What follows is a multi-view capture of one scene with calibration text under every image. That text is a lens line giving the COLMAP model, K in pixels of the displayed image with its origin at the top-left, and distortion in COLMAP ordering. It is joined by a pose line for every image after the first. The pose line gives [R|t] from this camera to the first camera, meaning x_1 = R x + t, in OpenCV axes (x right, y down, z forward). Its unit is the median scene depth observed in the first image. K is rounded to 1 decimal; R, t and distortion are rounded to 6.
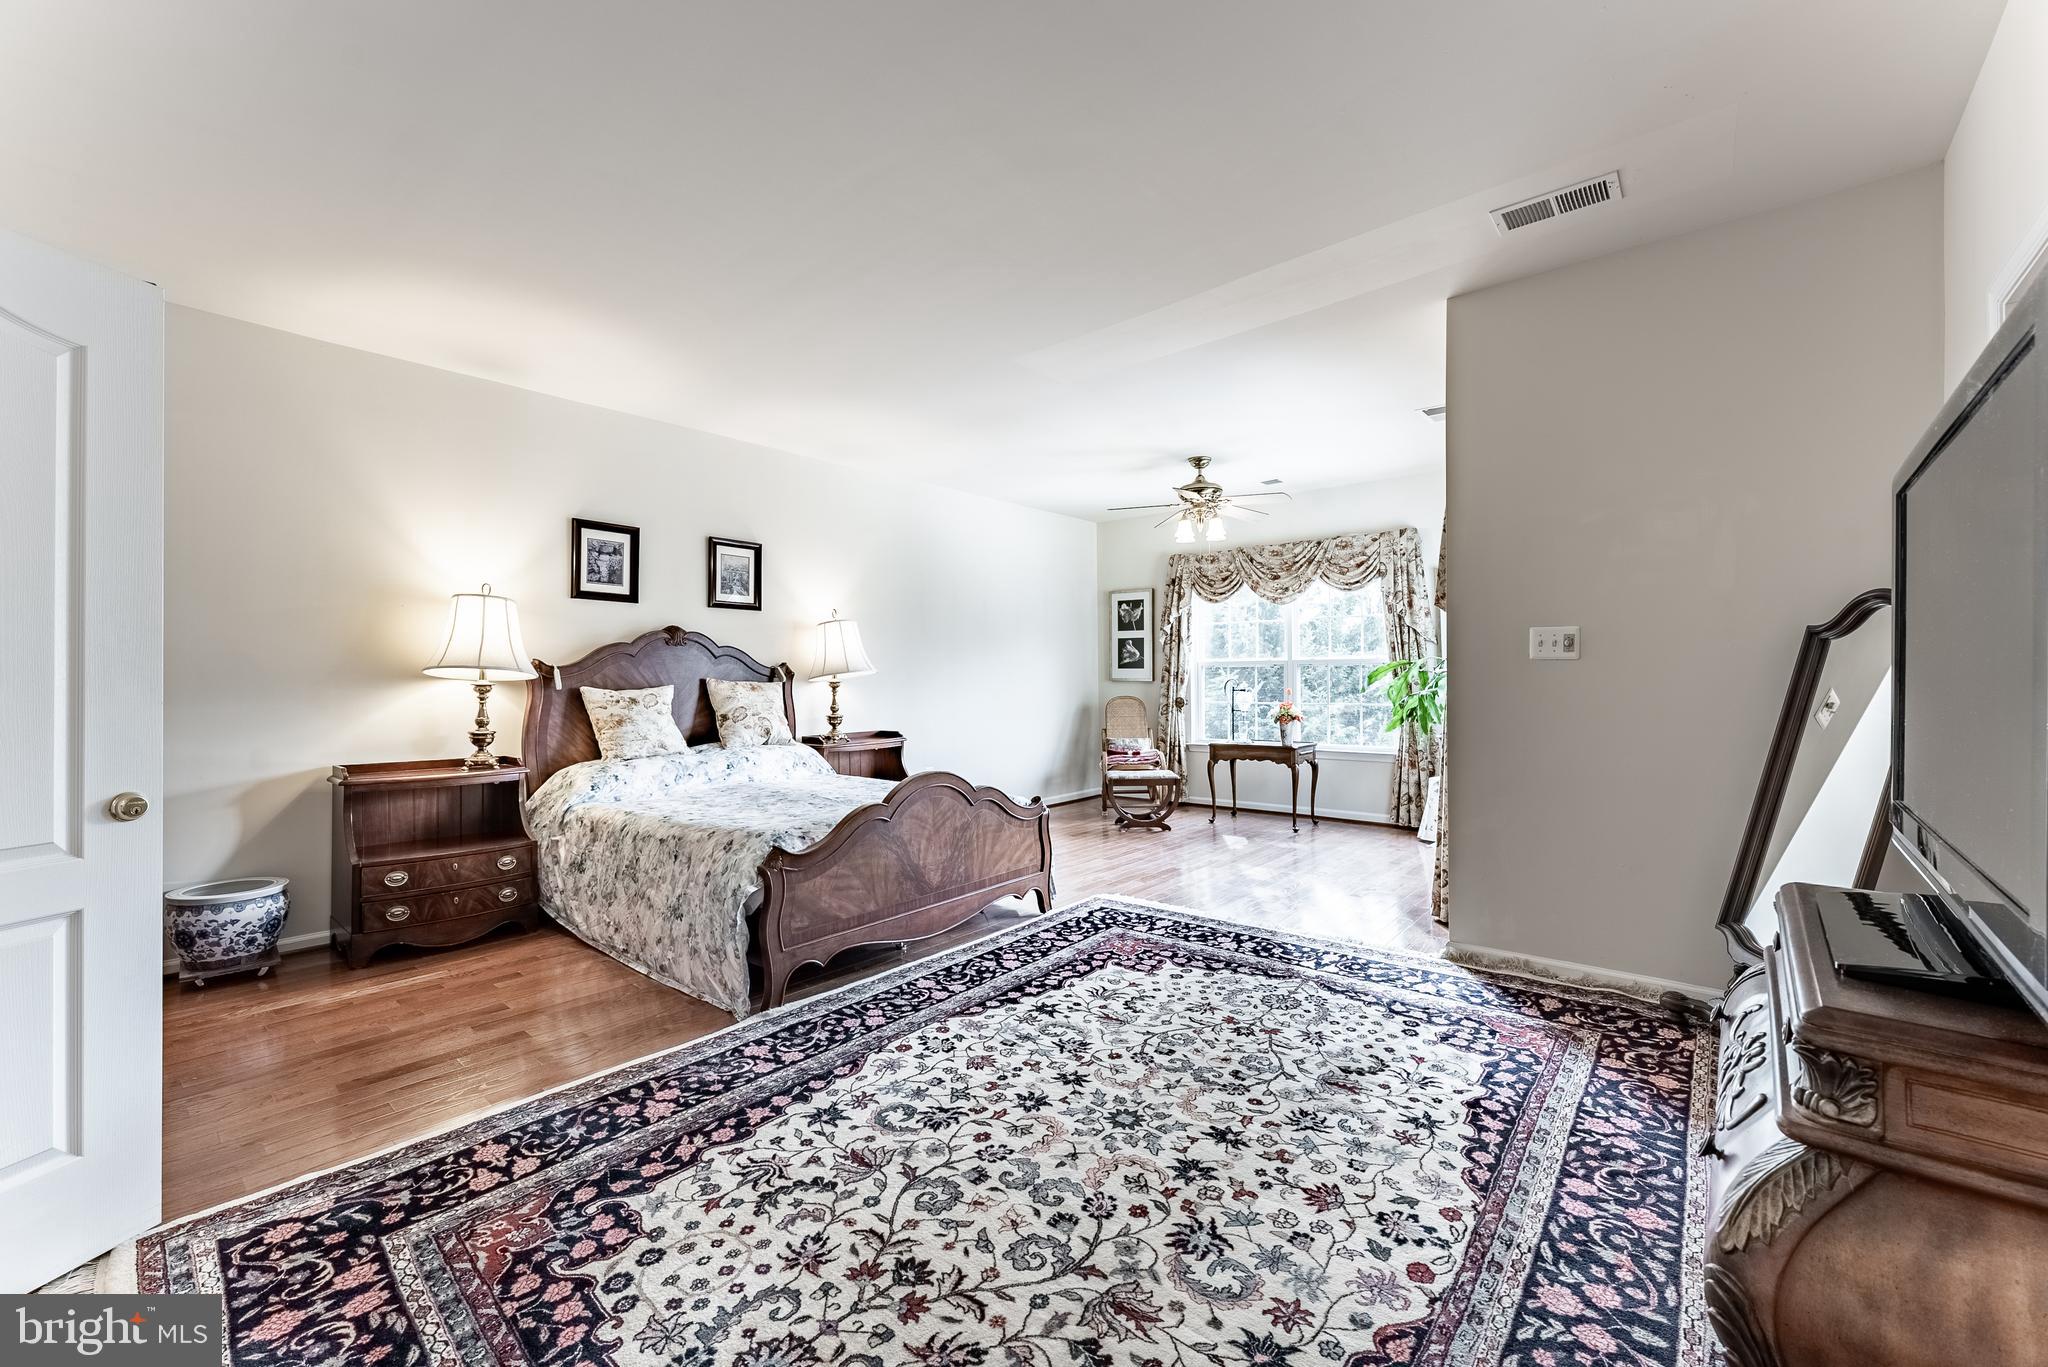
lens RADIAL K [[852.4, 0, 1011.9], [0, 852.4, 677.0], [0, 0, 1]] dist [-0.000511, 0.000064]
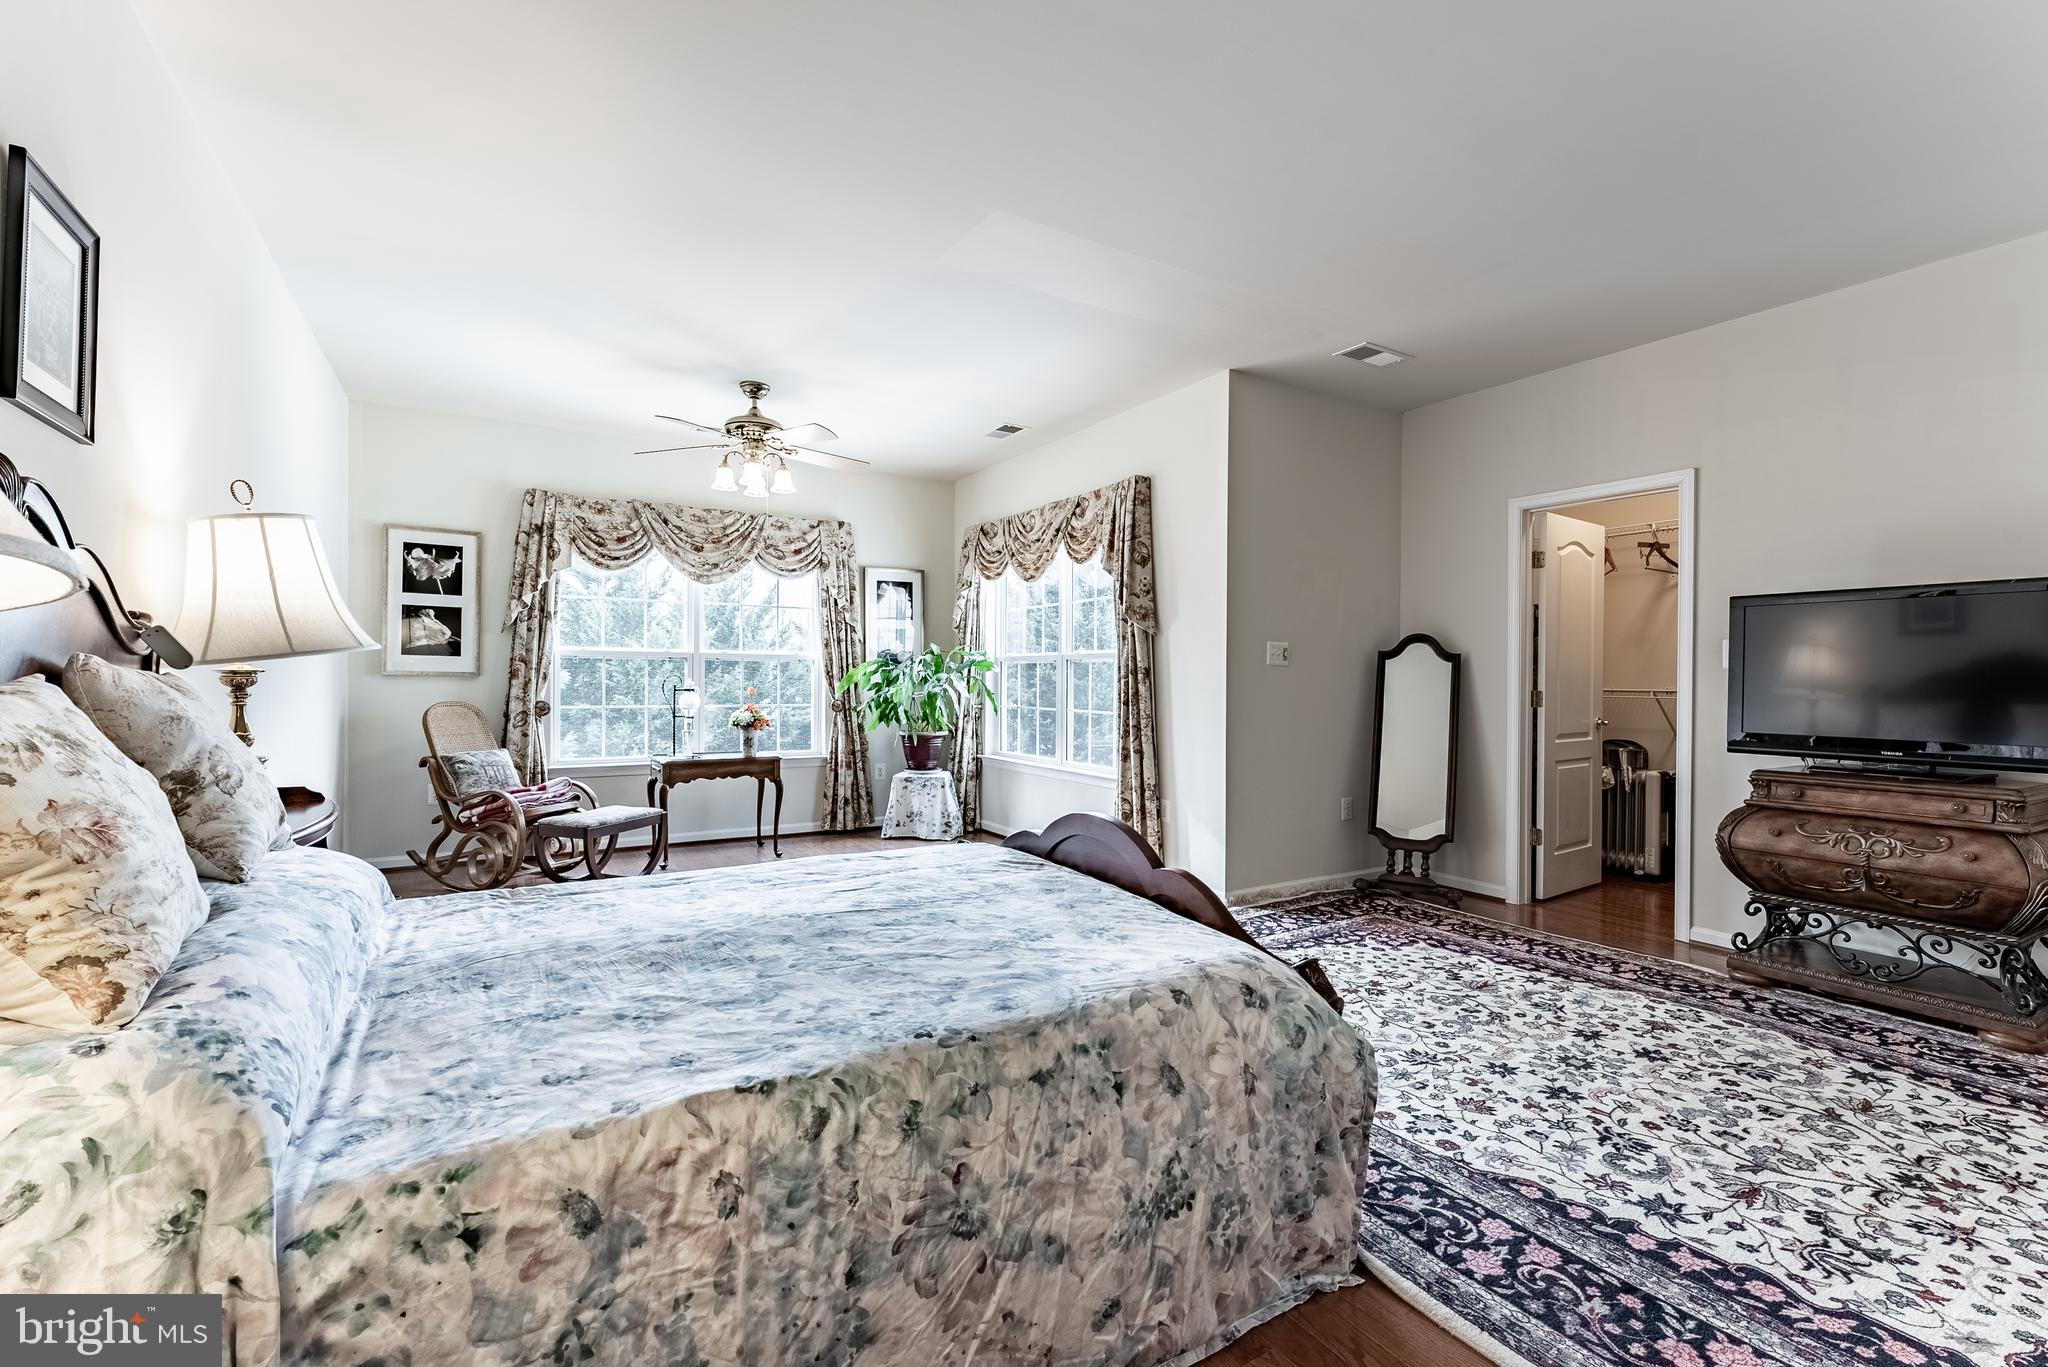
lens RADIAL K [[894.2, 0, 1055.5], [0, 894.2, 683.4], [0, 0, 1]] dist [-0.005797, 0.000716]
pose [[0.285546, 0.003585, 0.958358, -0.779418], [-0.011564, 0.999933, -0.000295, 0.011602], [-0.958295, -0.010998, 0.285568, 0.854704]]
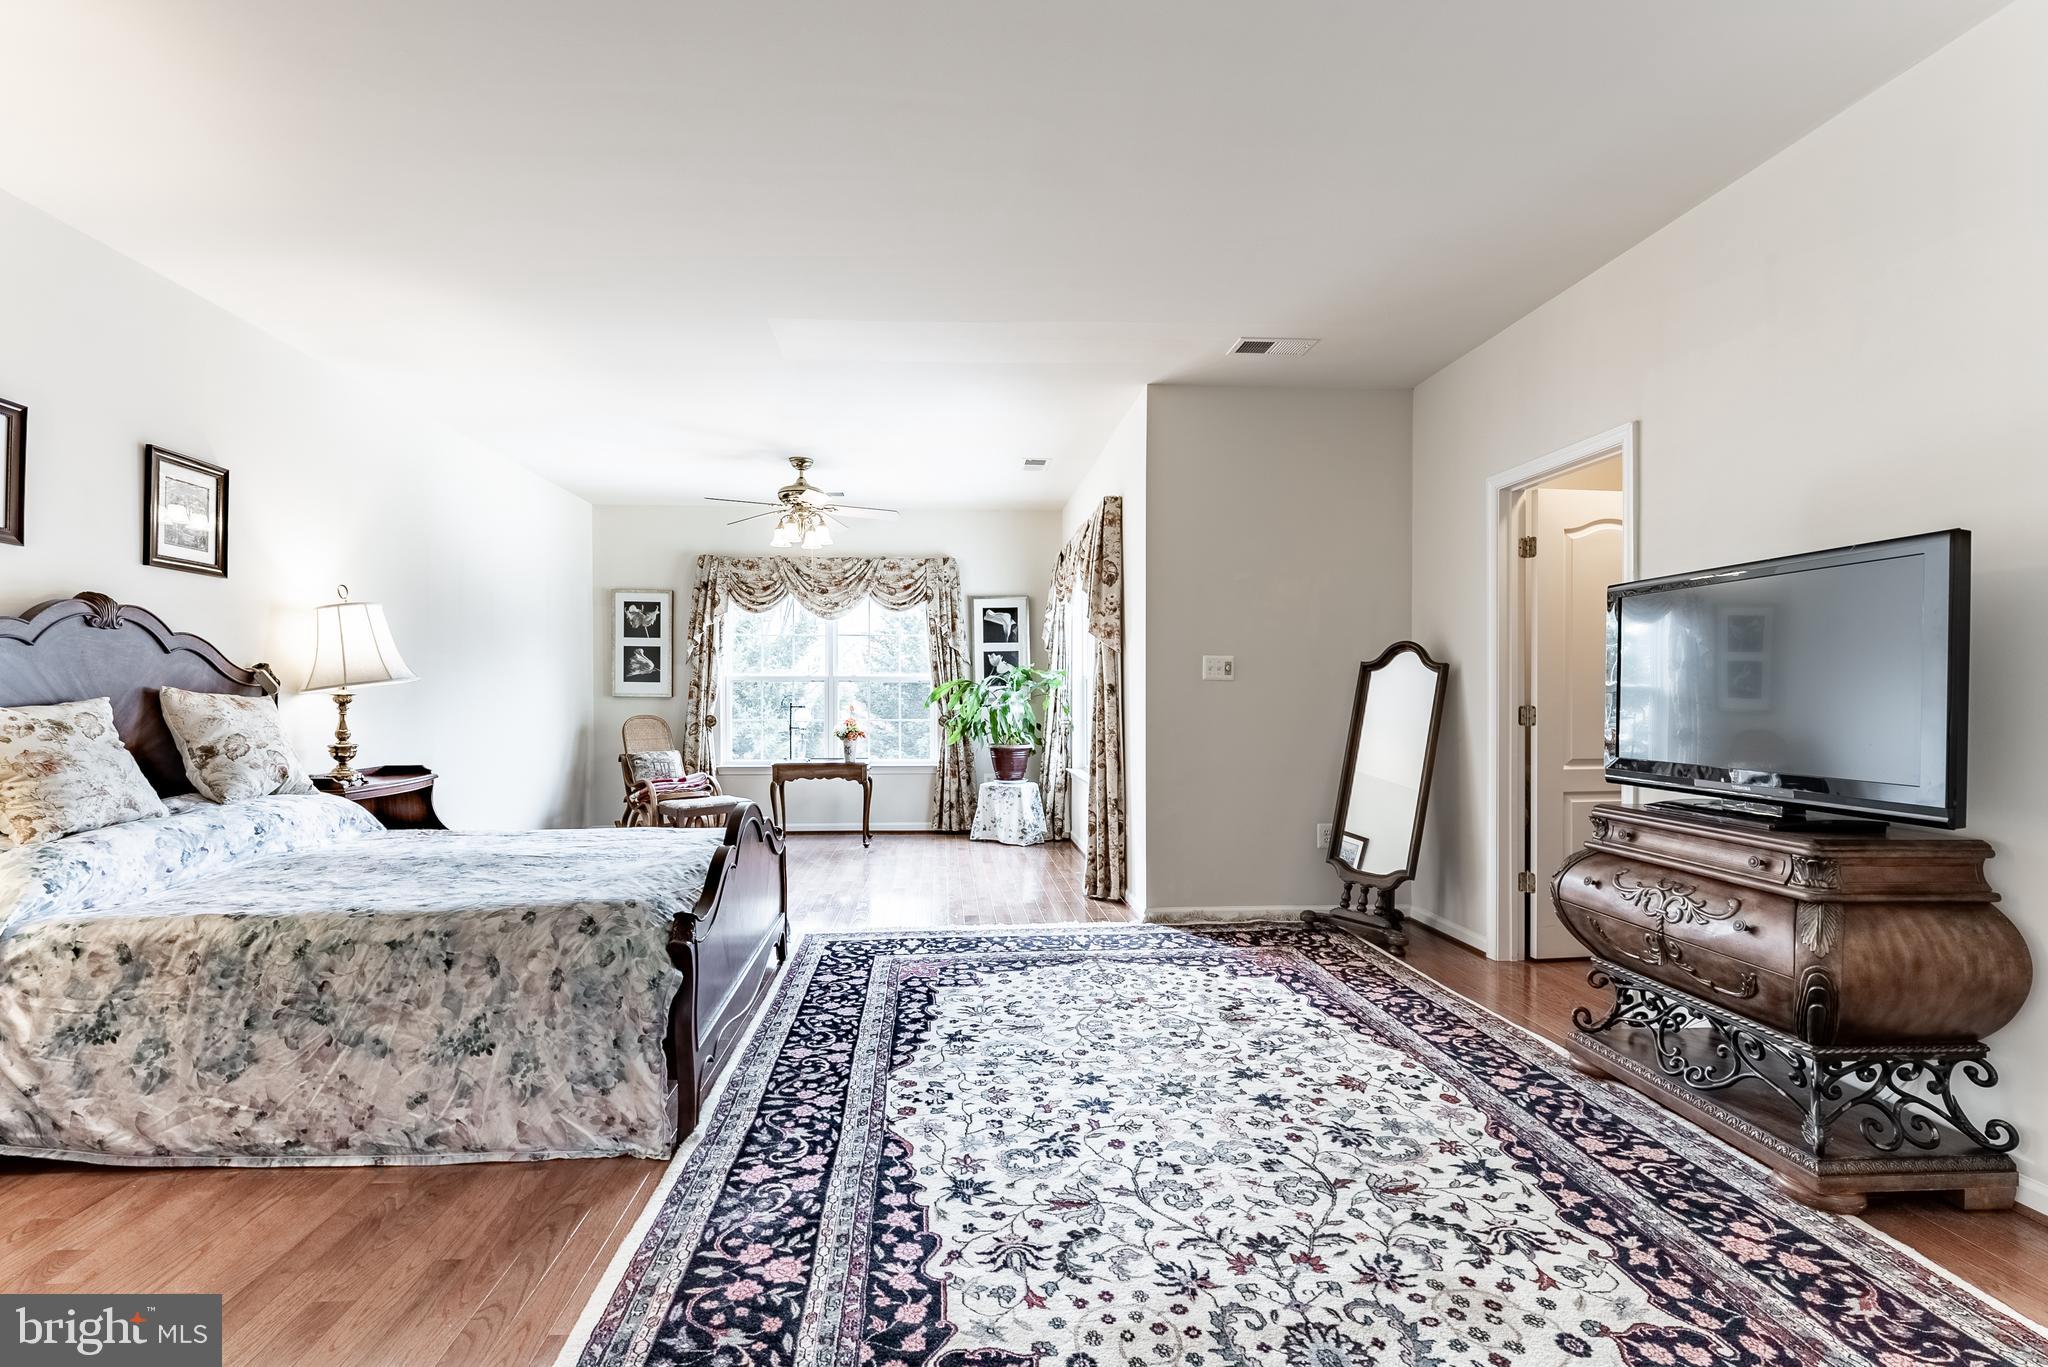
lens RADIAL K [[917.7, 0, 1011.0], [0, 917.7, 699.9], [0, 0, 1]] dist [-0.006128, 0.001338]
pose [[0.708341, 0.003026, 0.705864, -0.549282], [-0.006328, 0.999978, 0.002063, 0.008117], [-0.705842, -0.005928, 0.708344, 0.199455]]
